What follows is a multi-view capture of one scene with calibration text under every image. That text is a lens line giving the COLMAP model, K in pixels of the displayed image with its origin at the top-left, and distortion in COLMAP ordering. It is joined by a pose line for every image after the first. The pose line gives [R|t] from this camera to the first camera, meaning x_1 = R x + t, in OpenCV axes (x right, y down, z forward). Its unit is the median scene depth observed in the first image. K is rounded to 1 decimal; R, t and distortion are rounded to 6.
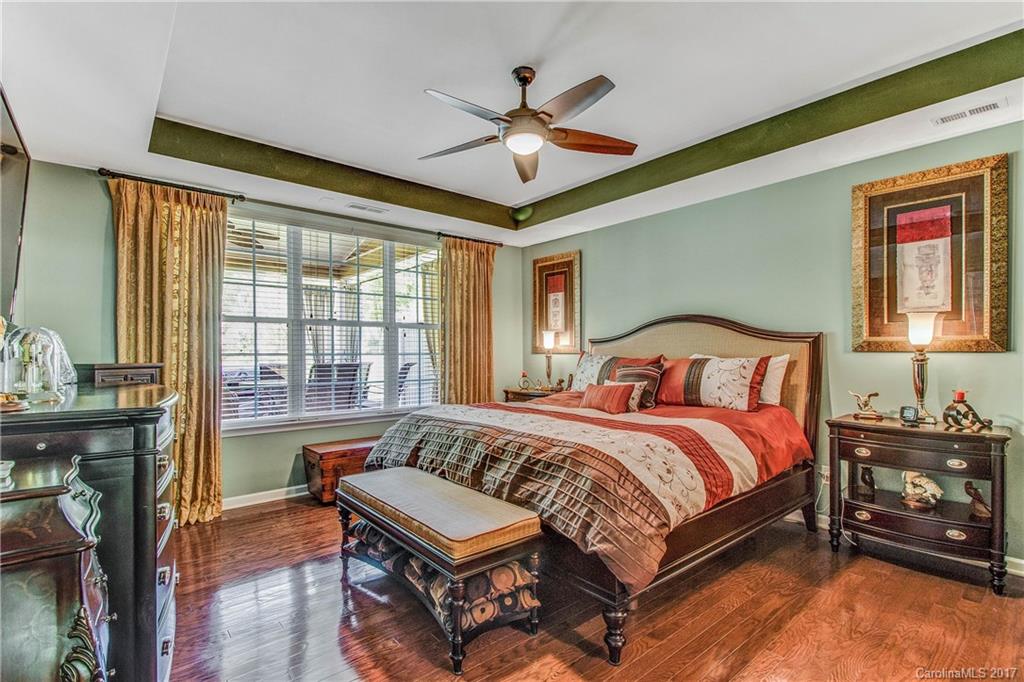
lens RADIAL K [[477.2, 0, 506.6], [0, 477.2, 350.1], [0, 0, 1]] dist [0.022400, 0.000244]
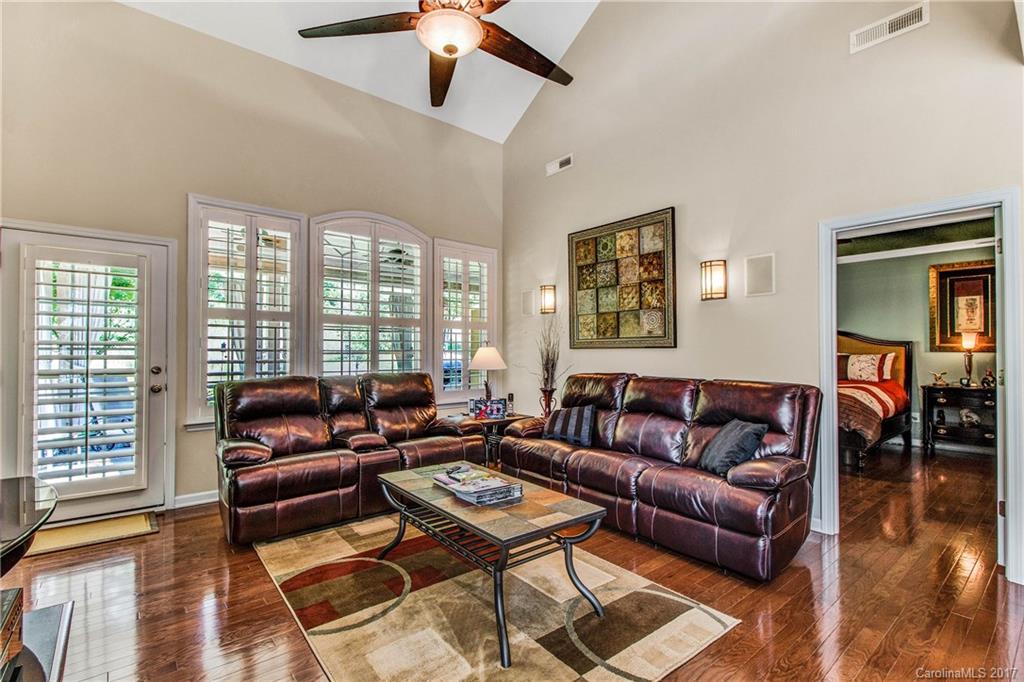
lens RADIAL K [[477.2, 0, 509.5], [0, 477.2, 343.4], [0, 0, 1]] dist [0.022400, 0.000244]
pose [[0.999970, 0.004761, 0.006146, -1.009400], [-0.004687, 0.999918, -0.011889, 0.001778], [-0.006202, 0.011860, 0.999910, -0.957055]]
